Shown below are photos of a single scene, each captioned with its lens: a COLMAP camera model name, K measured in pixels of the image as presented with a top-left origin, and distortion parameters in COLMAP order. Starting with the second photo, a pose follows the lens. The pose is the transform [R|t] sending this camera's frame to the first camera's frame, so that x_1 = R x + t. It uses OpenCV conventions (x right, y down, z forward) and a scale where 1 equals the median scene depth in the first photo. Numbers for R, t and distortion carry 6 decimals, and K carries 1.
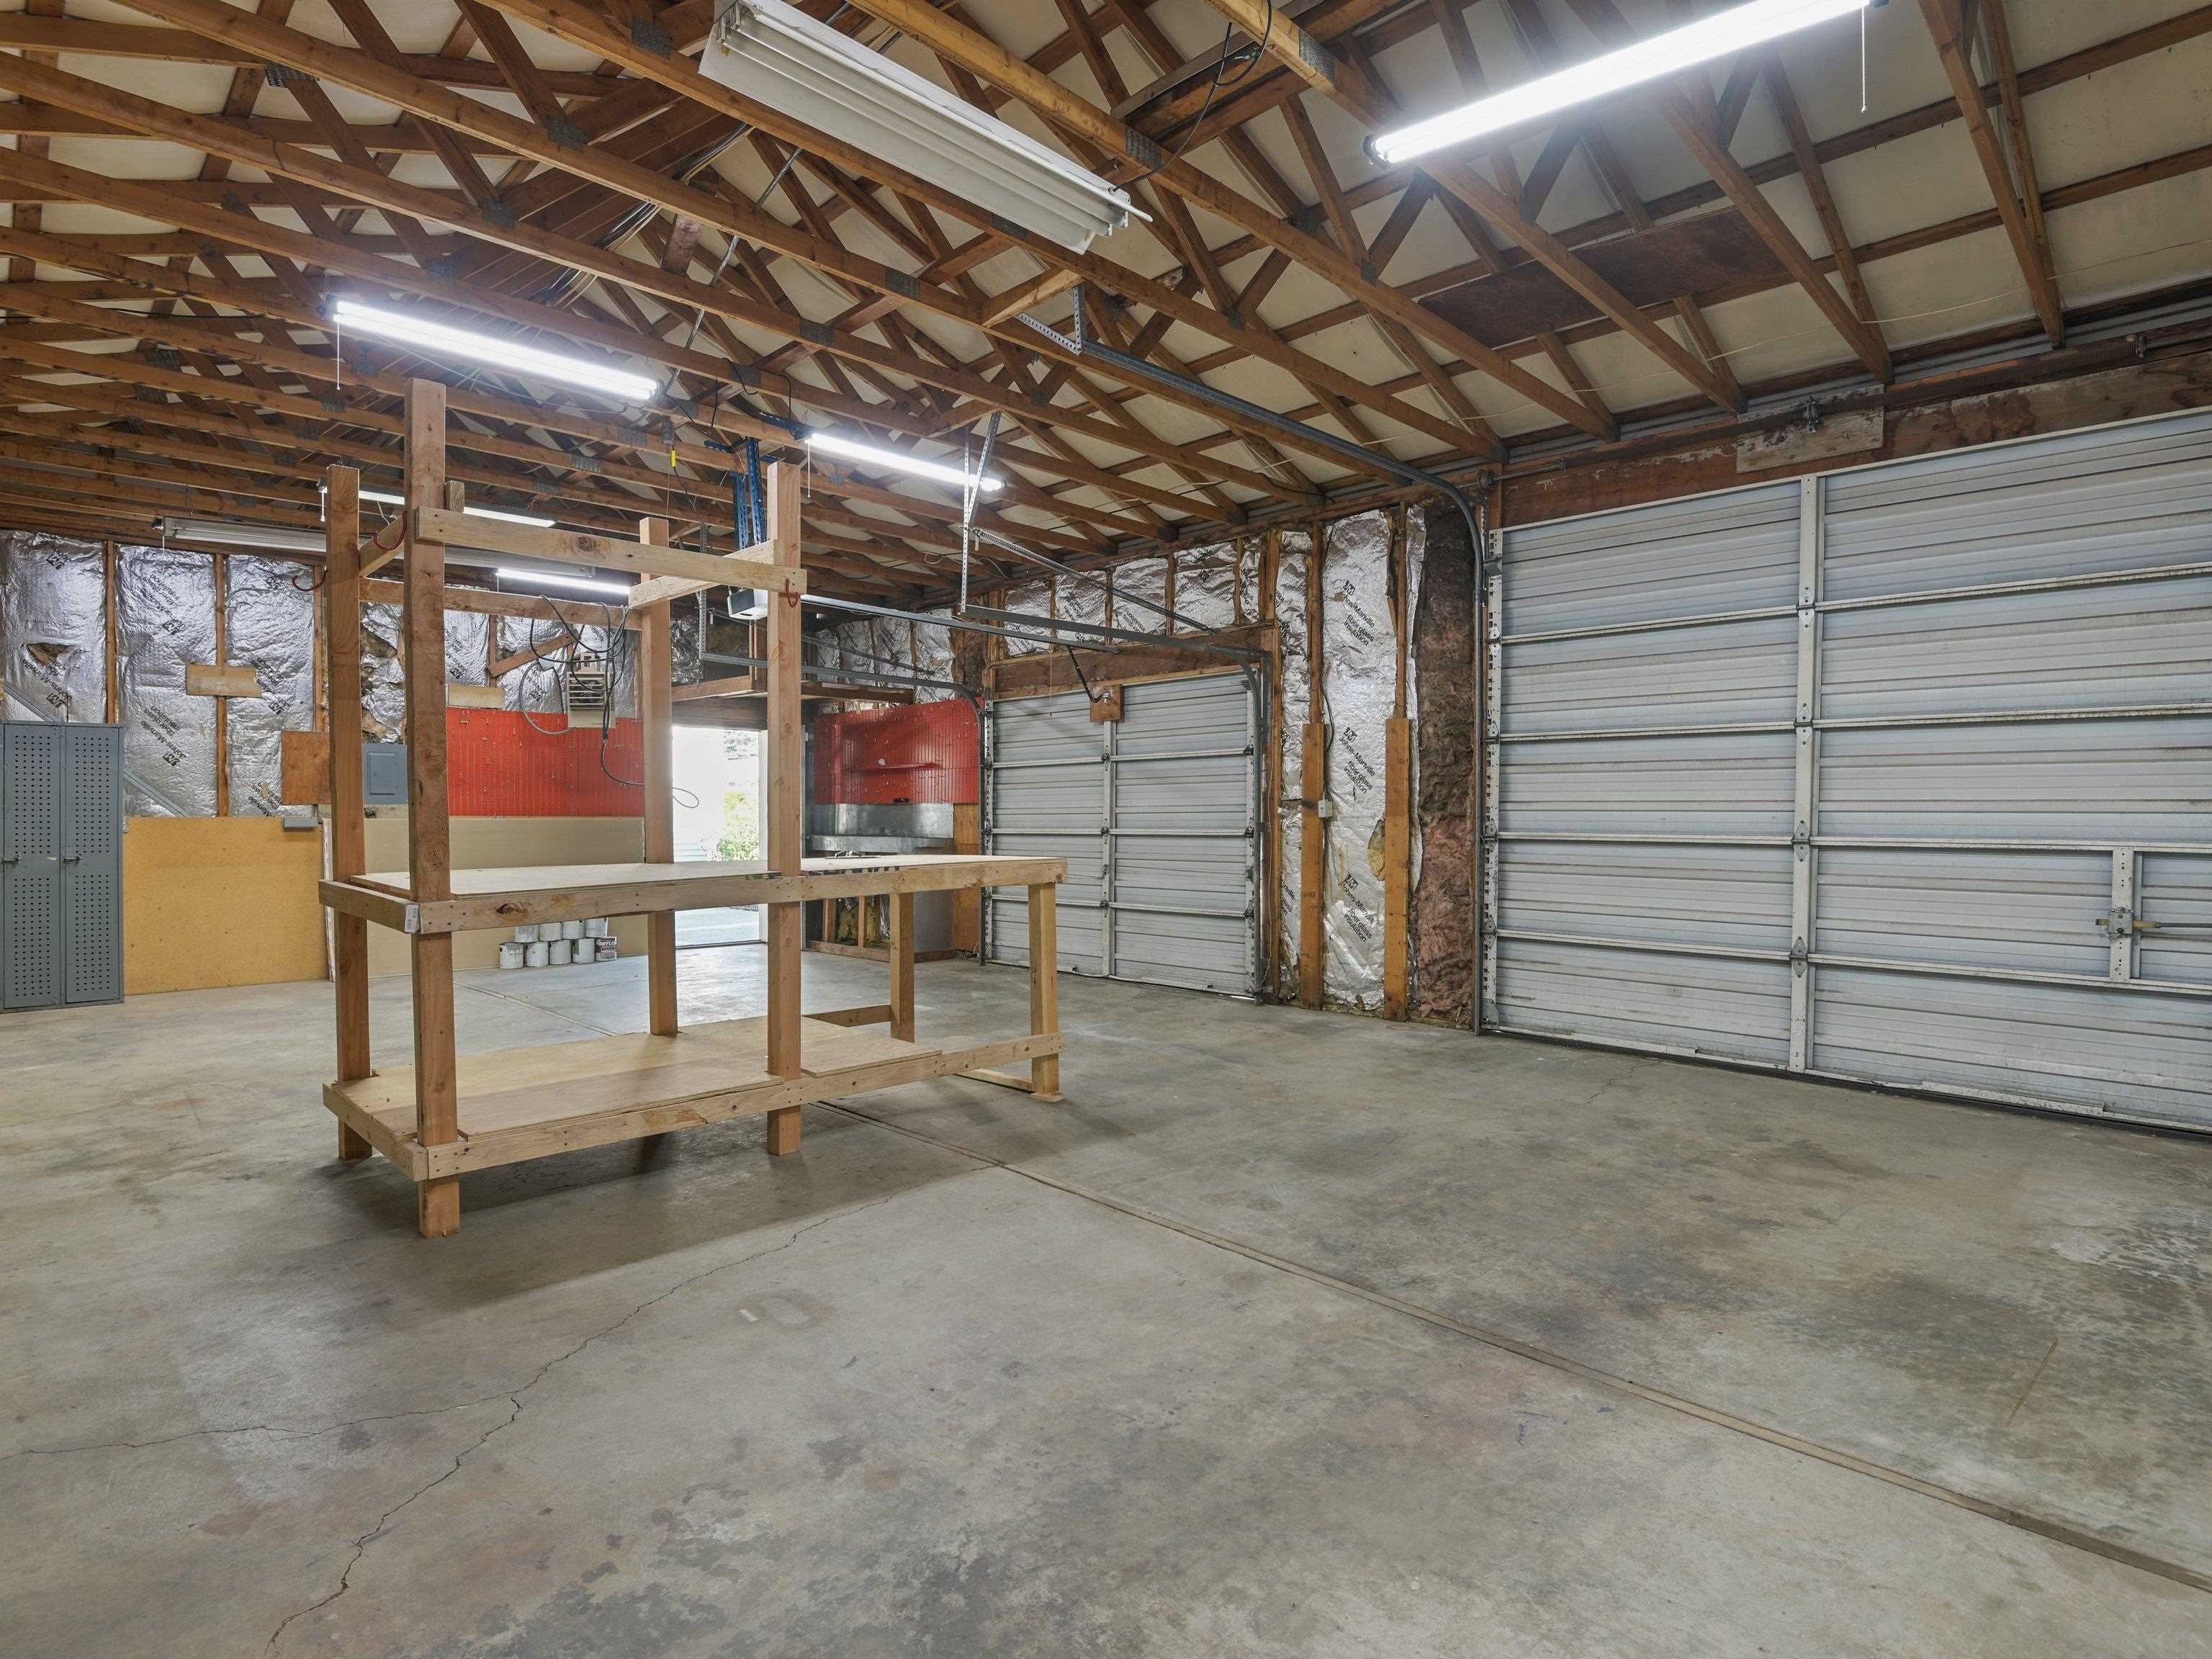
lens RADIAL K [[1148.1, 0, 1099.0], [0, 1148.1, 825.3], [0, 0, 1]] dist [-0.006667, -0.005807]
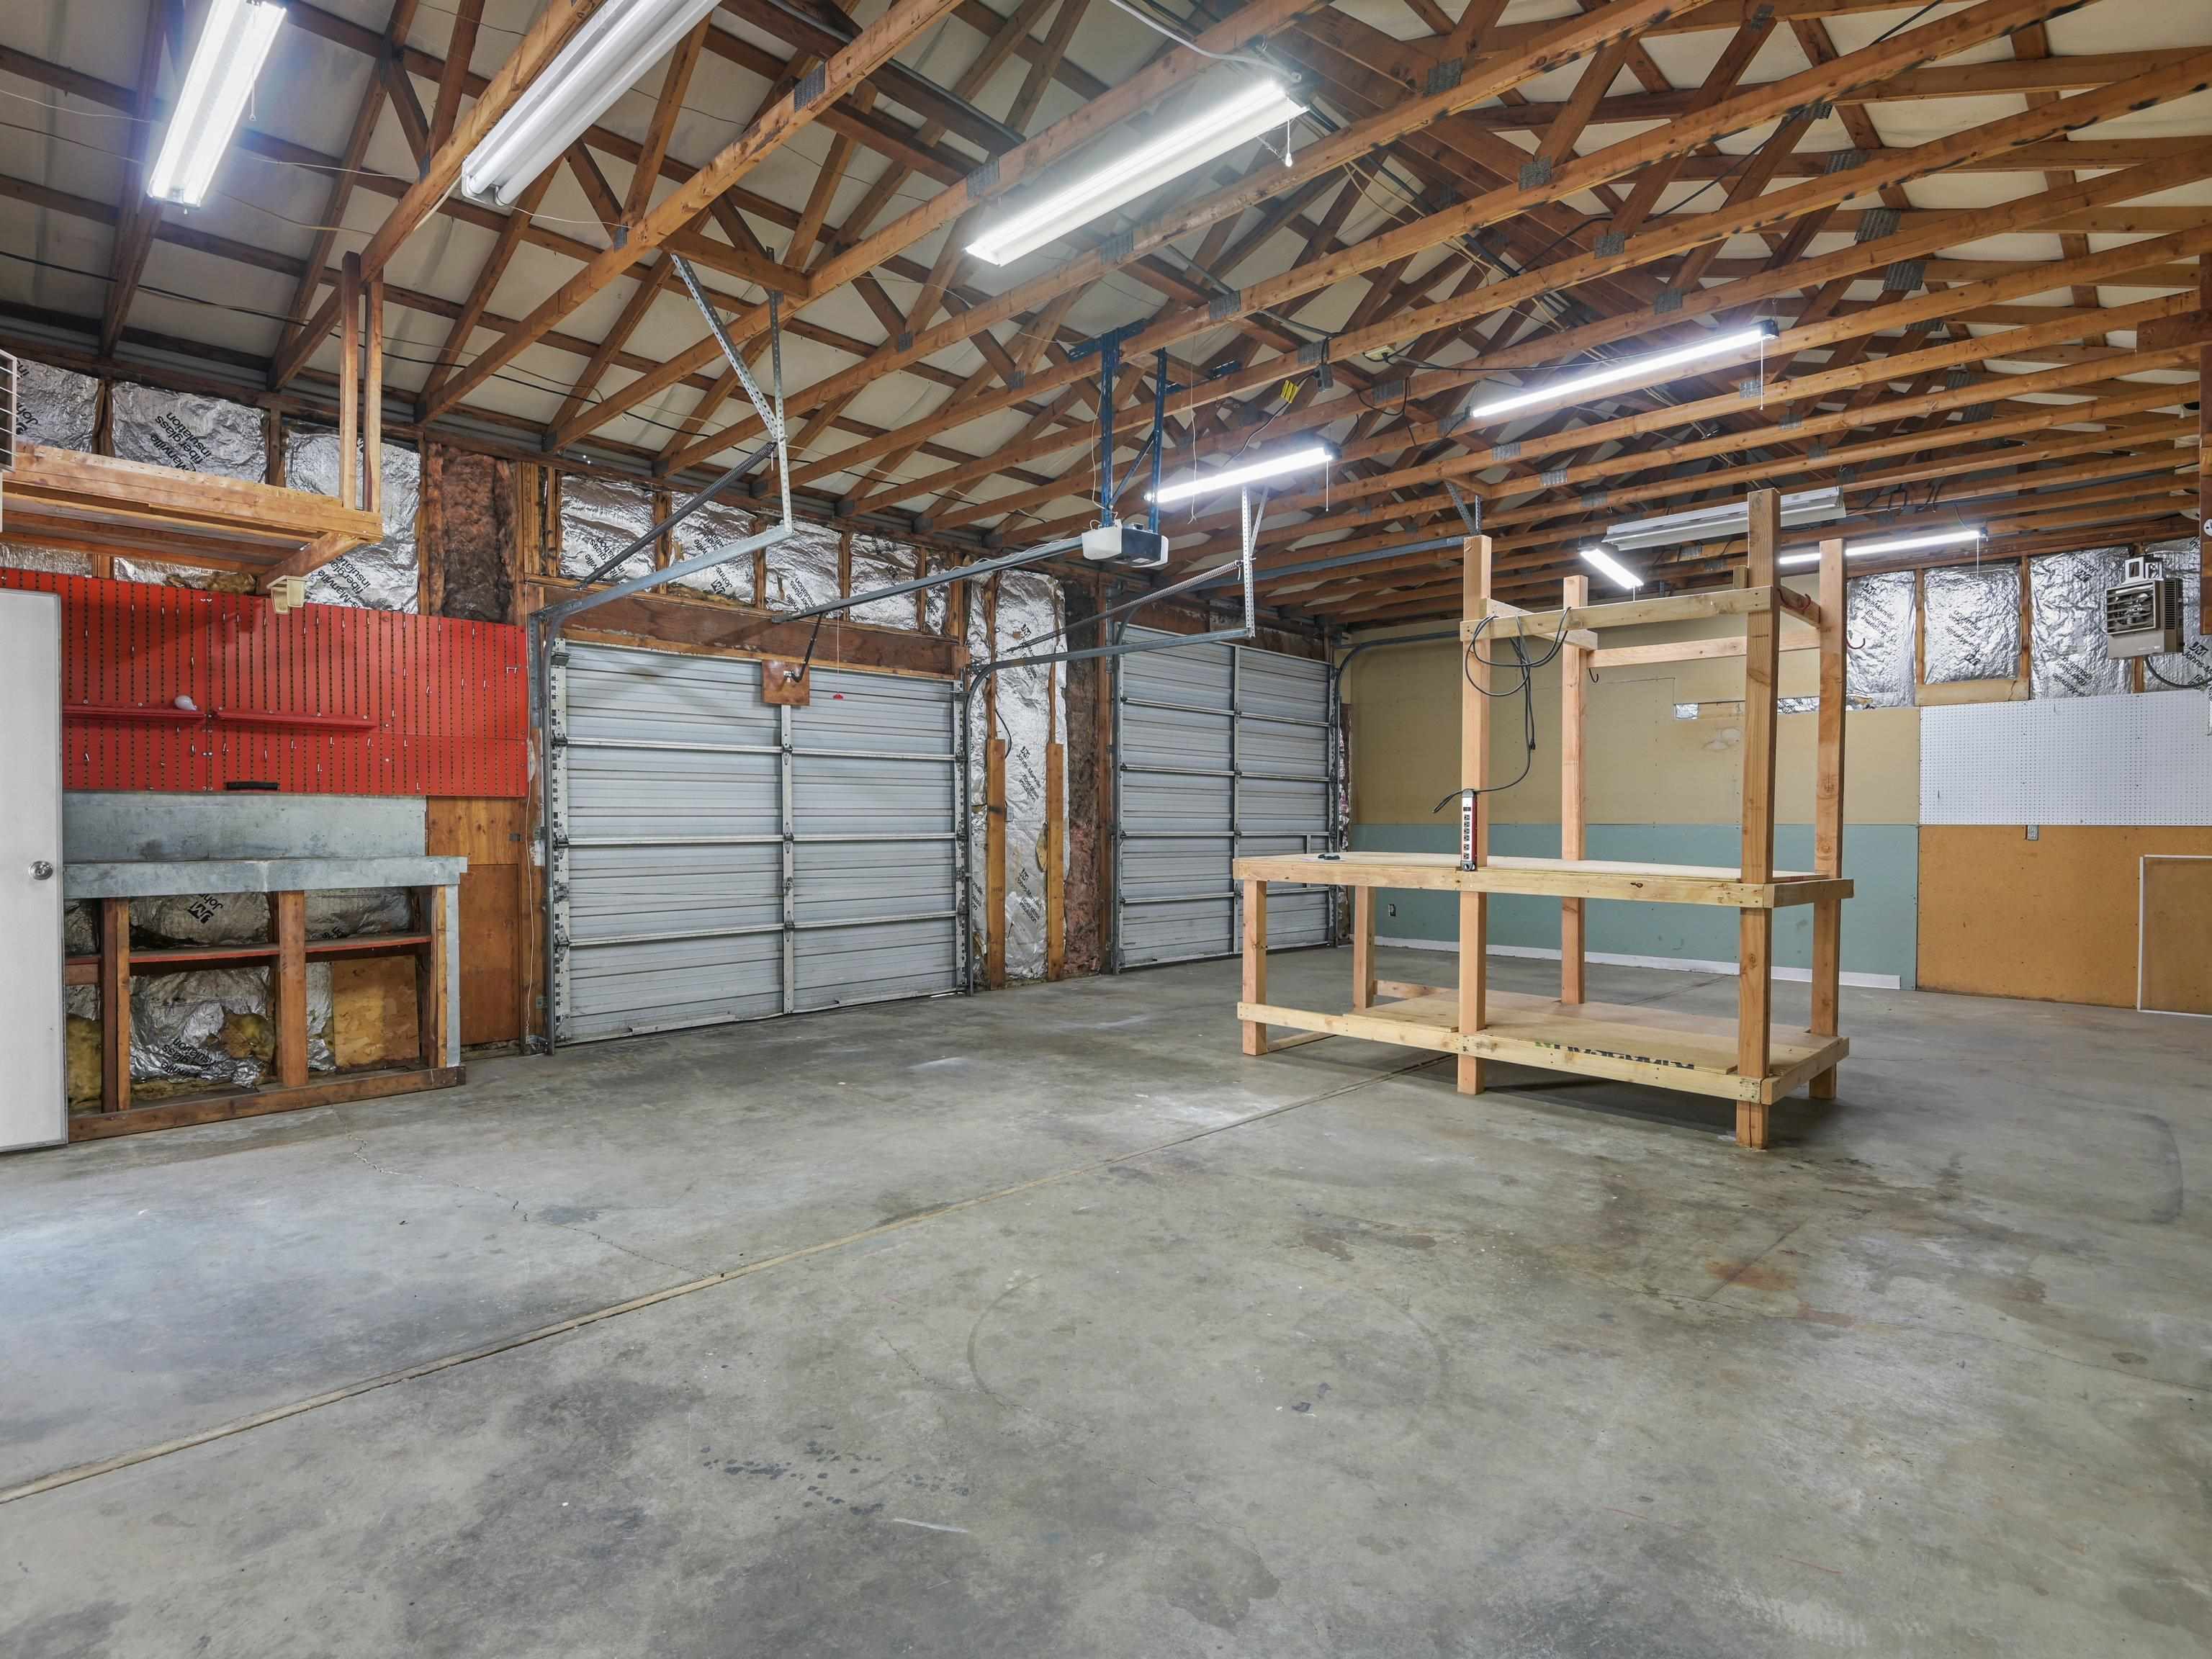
lens RADIAL K [[1148.1, 0, 1099.0], [0, 1148.1, 825.3], [0, 0, 1]] dist [-0.006667, -0.005807]
pose [[-0.017075, -0.002047, 0.999852, -0.979452], [0.006248, 0.999978, 0.002154, -0.004841], [-0.999835, 0.006283, -0.017062, 0.937881]]
